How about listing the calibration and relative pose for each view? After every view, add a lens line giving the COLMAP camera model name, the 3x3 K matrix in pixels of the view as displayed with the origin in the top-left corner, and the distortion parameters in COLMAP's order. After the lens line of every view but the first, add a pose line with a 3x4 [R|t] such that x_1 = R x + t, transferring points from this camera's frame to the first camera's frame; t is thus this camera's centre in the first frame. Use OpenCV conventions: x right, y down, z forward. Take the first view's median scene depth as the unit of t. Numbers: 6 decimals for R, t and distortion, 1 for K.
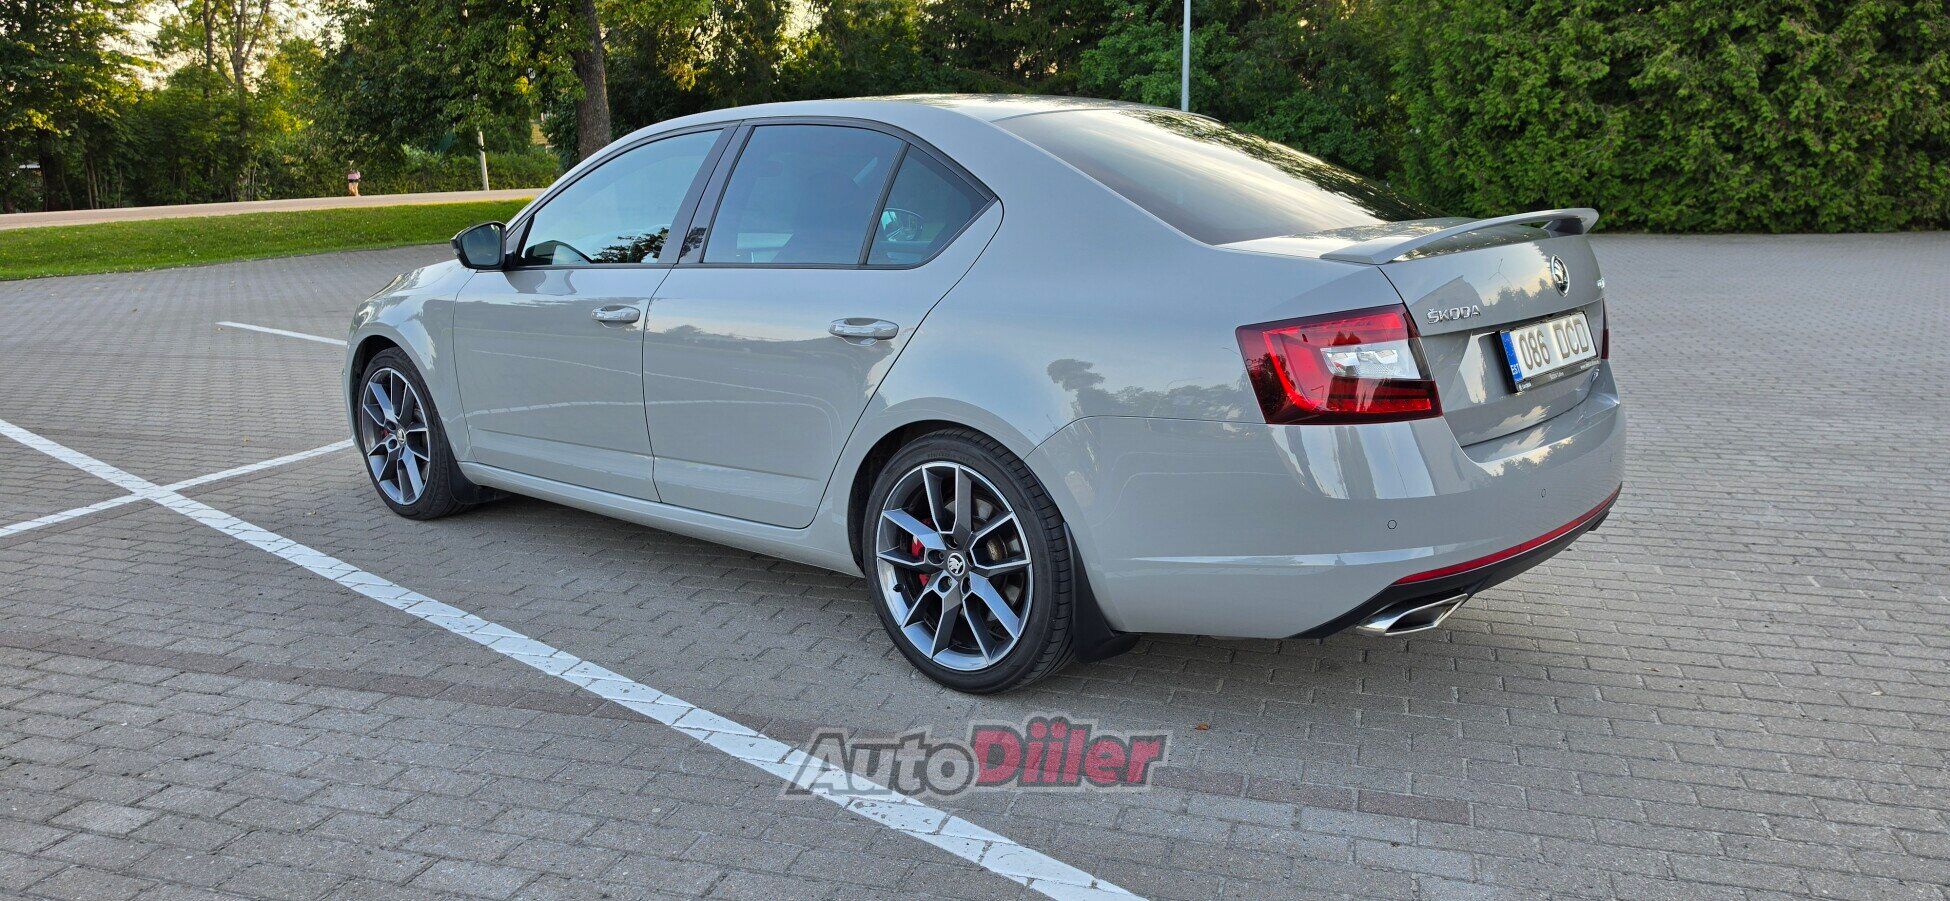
lens RADIAL K [[1322.1, 0, 969.2], [0, 1322.1, 490.6], [0, 0, 1]] dist [0.075374, -0.090382]
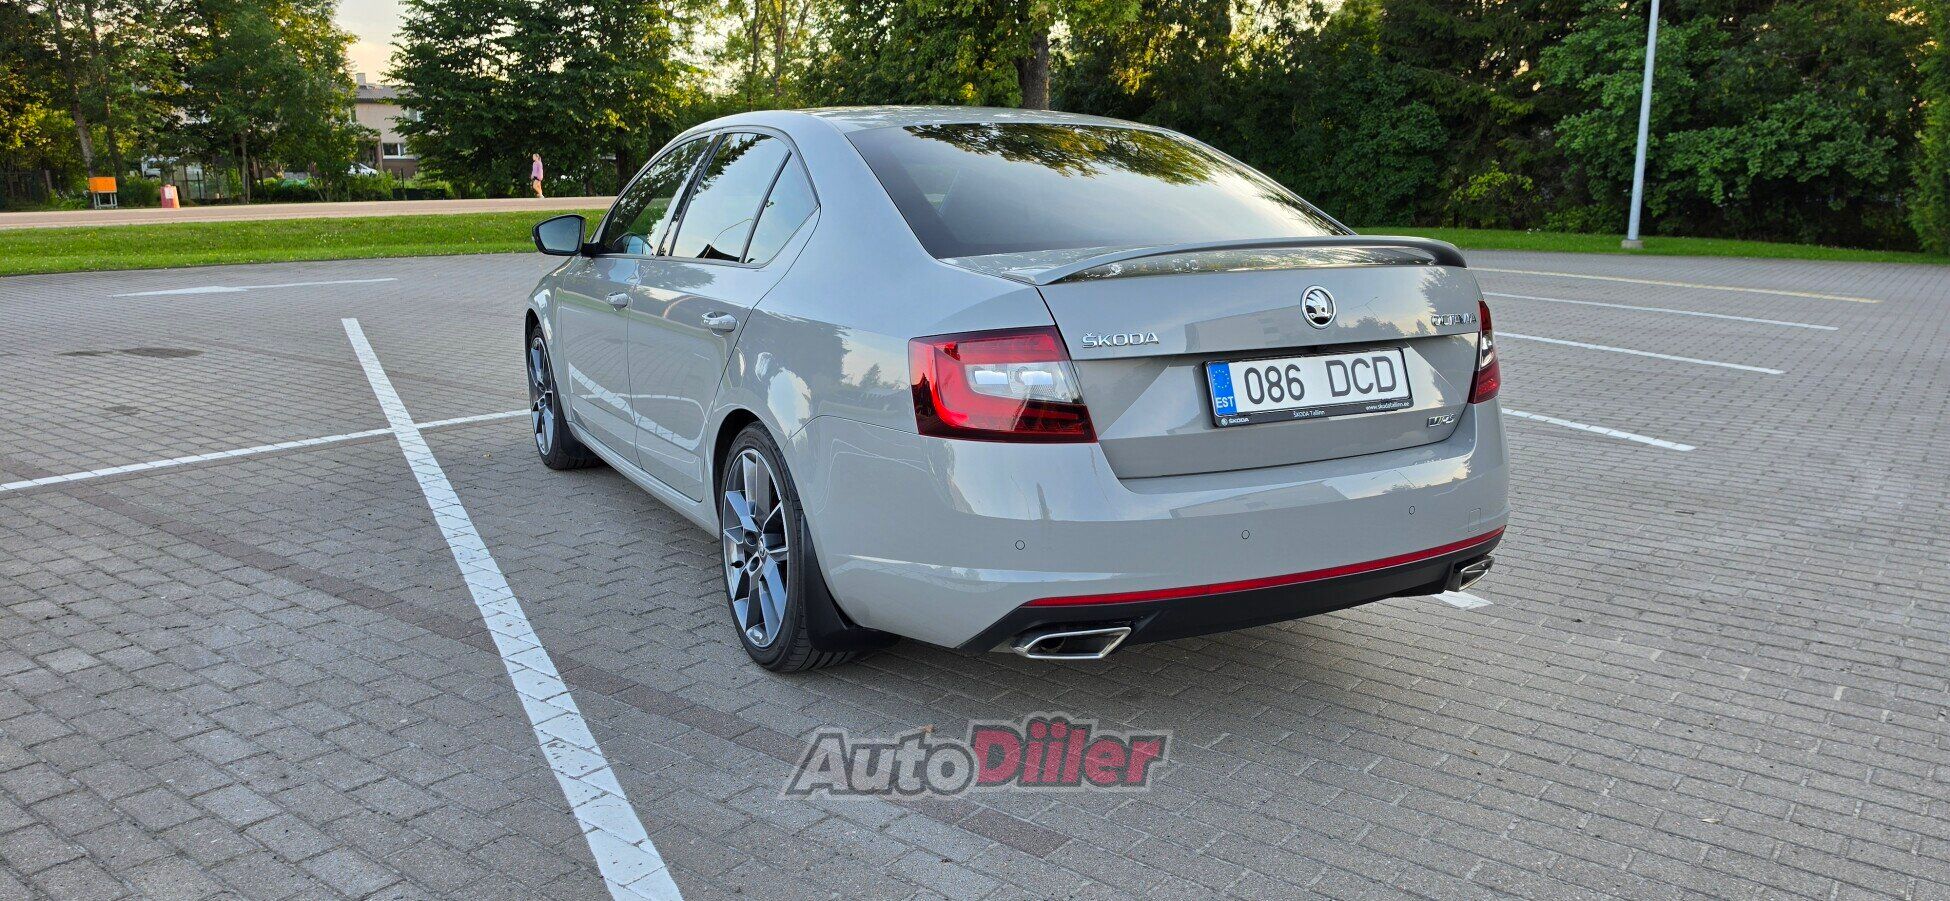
lens RADIAL K [[1335.1, 0, 981.6], [0, 1335.1, 457.1], [0, 0, 1]] dist [0.086524, -0.115043]
pose [[0.938698, 0.090786, -0.332572, 0.079512], [-0.099623, 0.994979, -0.009579, -0.003667], [0.330033, 0.042124, 0.943029, 0.005037]]
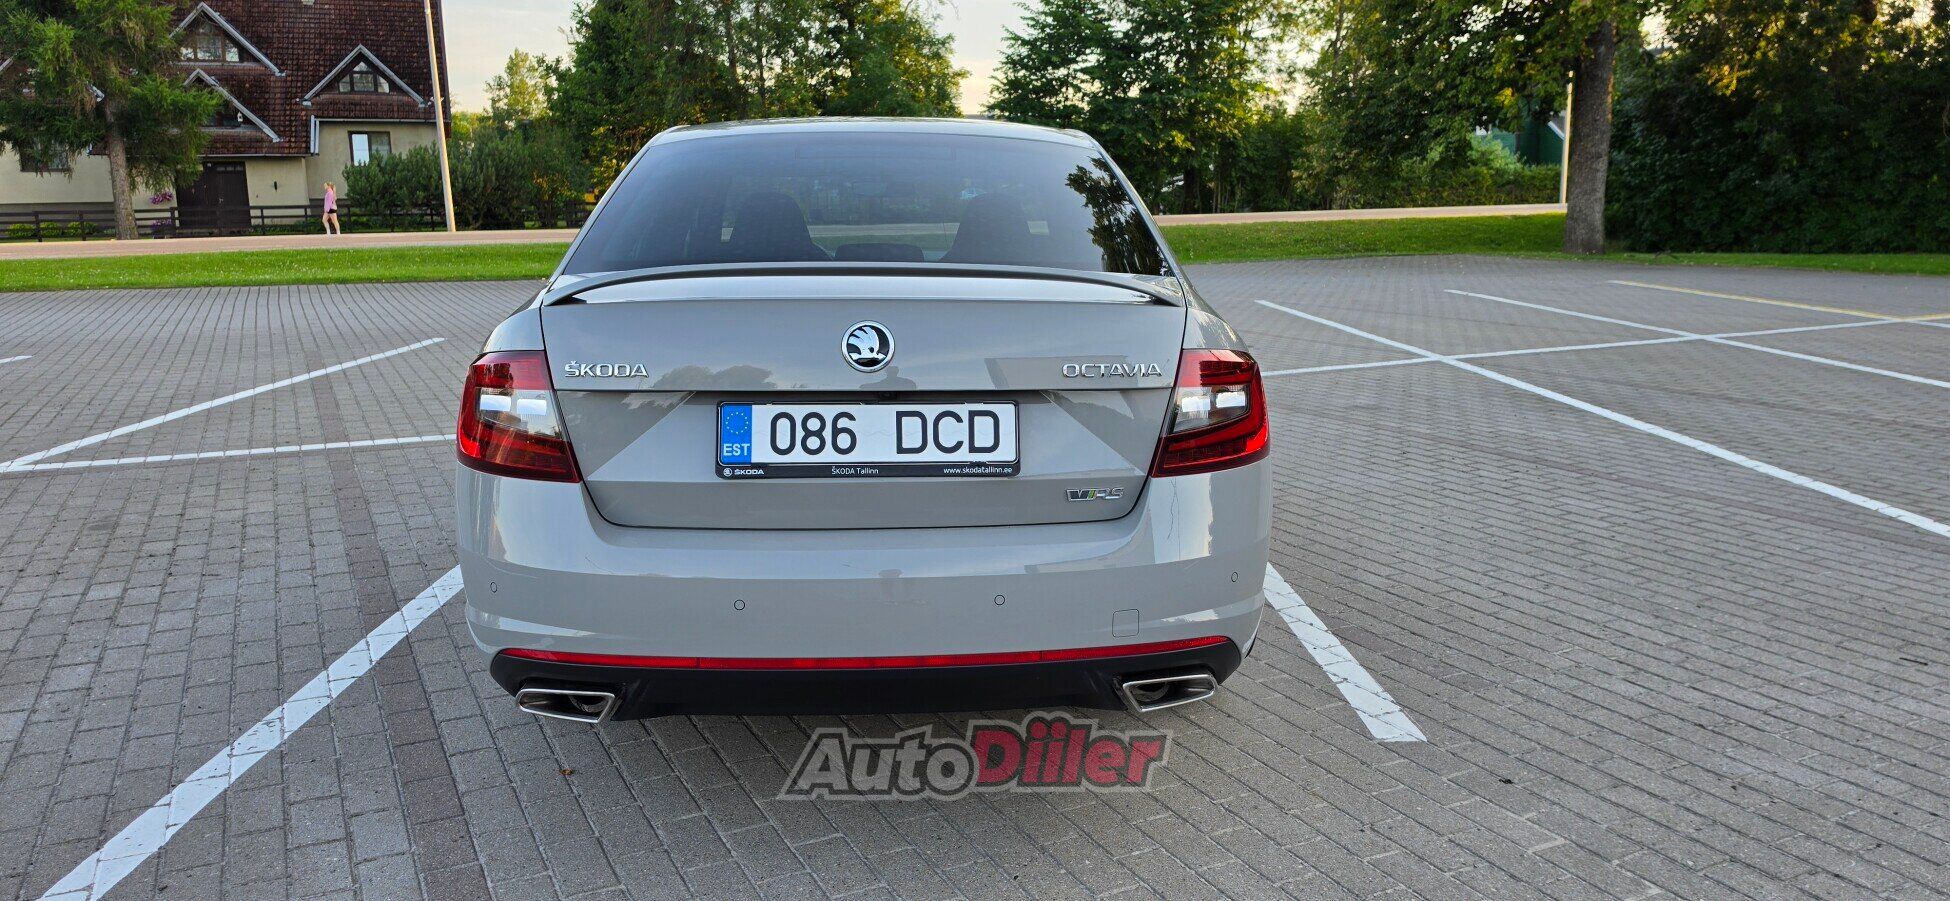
lens RADIAL K [[1334.9, 0, 975.0], [0, 1334.9, 450.5], [0, 0, 1]] dist [0.106818, -0.158245]
pose [[0.705253, 0.150726, -0.692748, 0.153145], [-0.177678, 0.983532, 0.033109, -0.020407], [0.686330, 0.099736, 0.720419, 0.069810]]
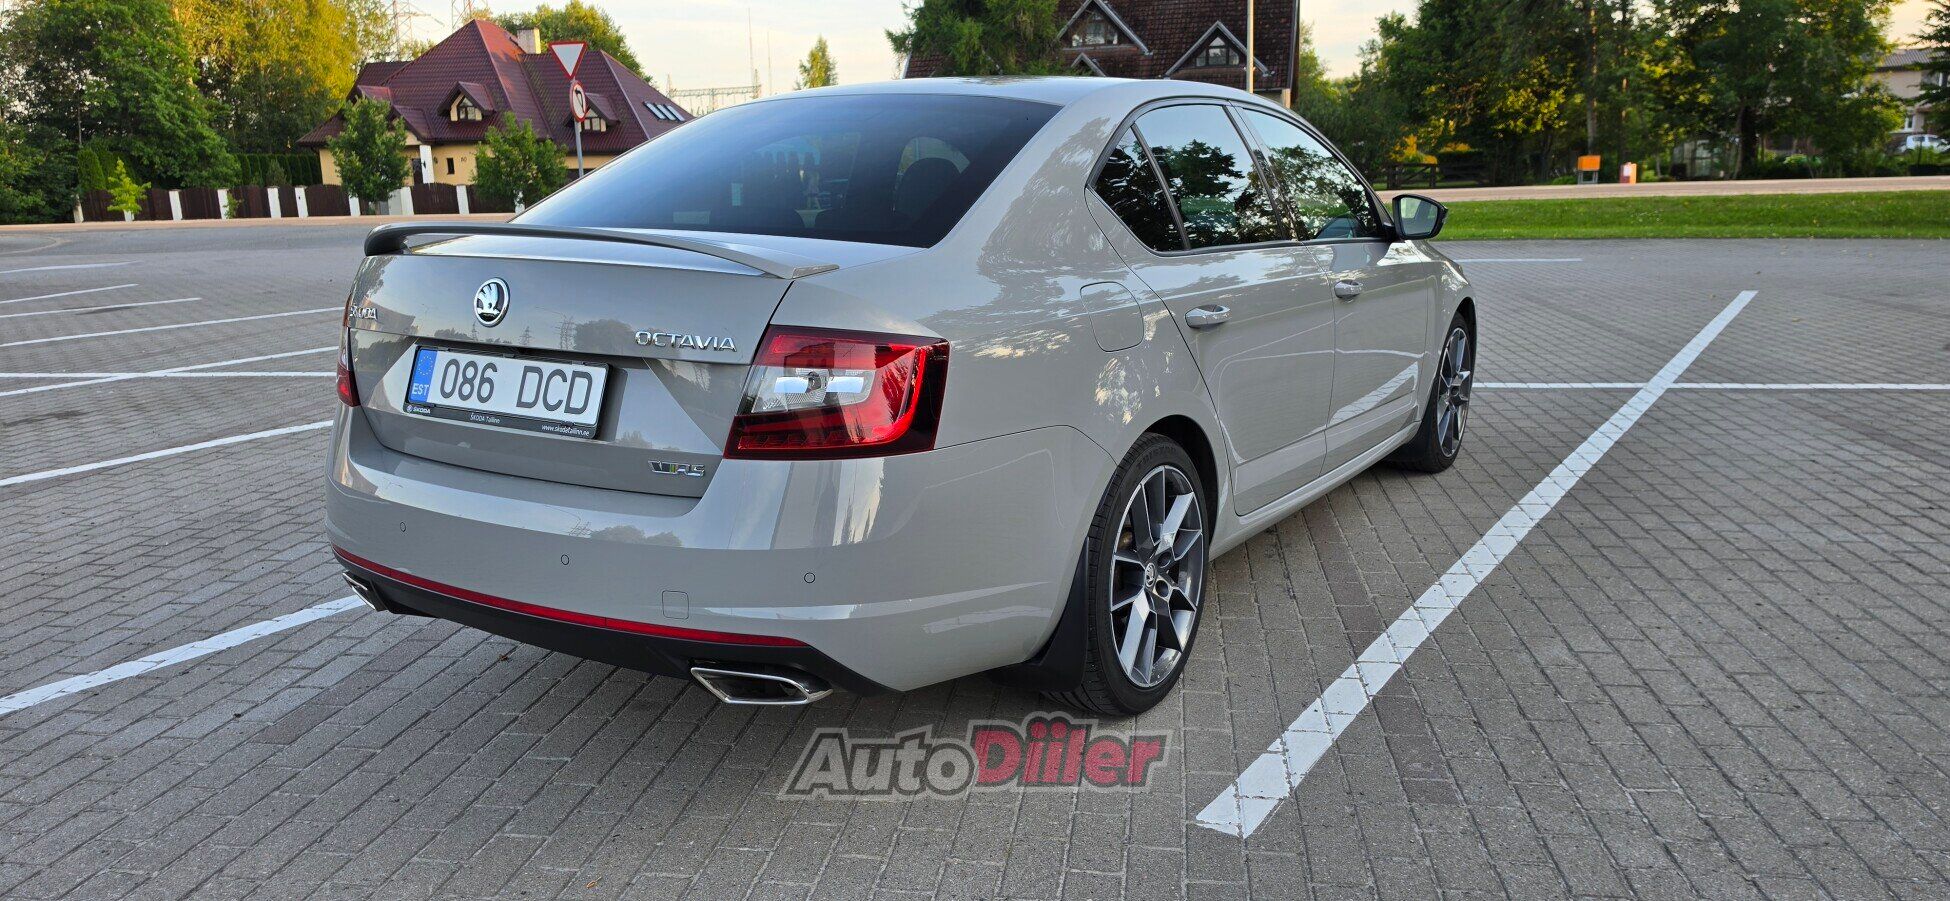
lens RADIAL K [[1335.1, 0, 981.6], [0, 1335.1, 457.1], [0, 0, 1]] dist [0.086524, -0.115043]
pose [[0.165672, 0.226514, -0.959815, 0.194319], [-0.218684, 0.957472, 0.188215, -0.043367], [0.961629, 0.178714, 0.208161, 0.166345]]
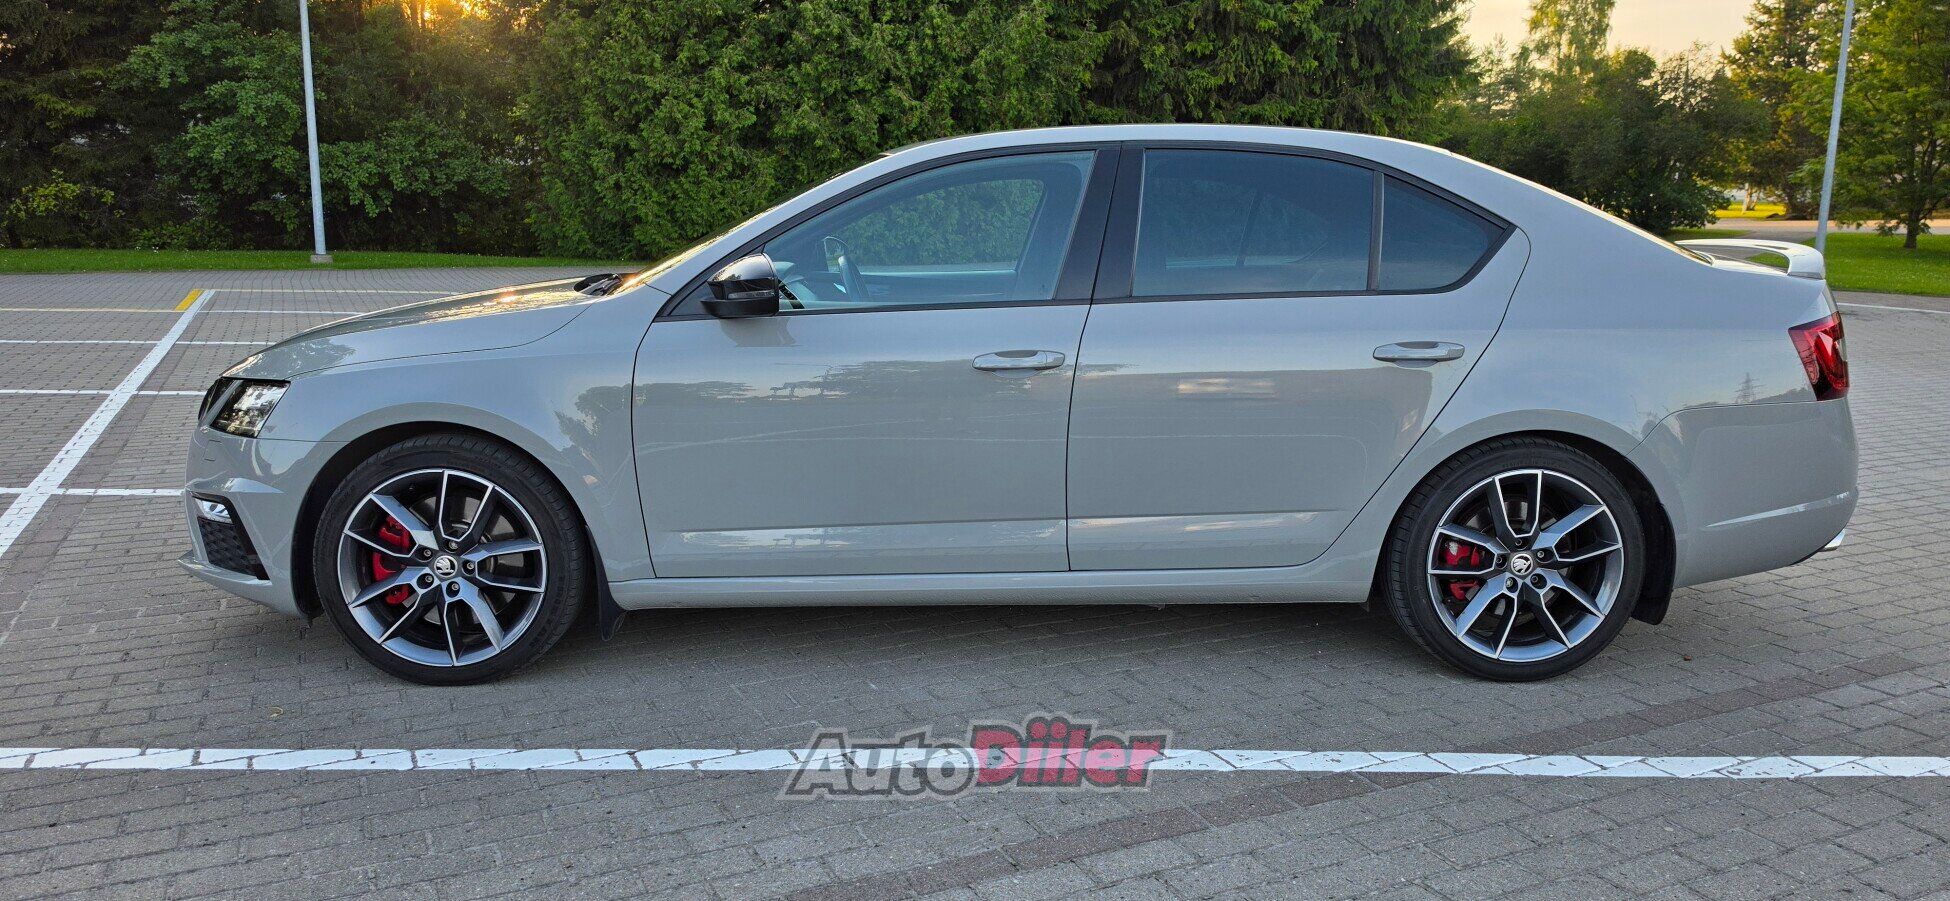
lens RADIAL K [[1342.6, 0, 975.4], [0, 1342.6, 477.8], [0, 0, 1]] dist [0.056957, -0.081476]
pose [[0.730849, -0.113072, 0.673108, -0.167694], [0.136312, 0.990495, 0.018383, -0.014884], [-0.668789, 0.078317, 0.739315, 0.075725]]
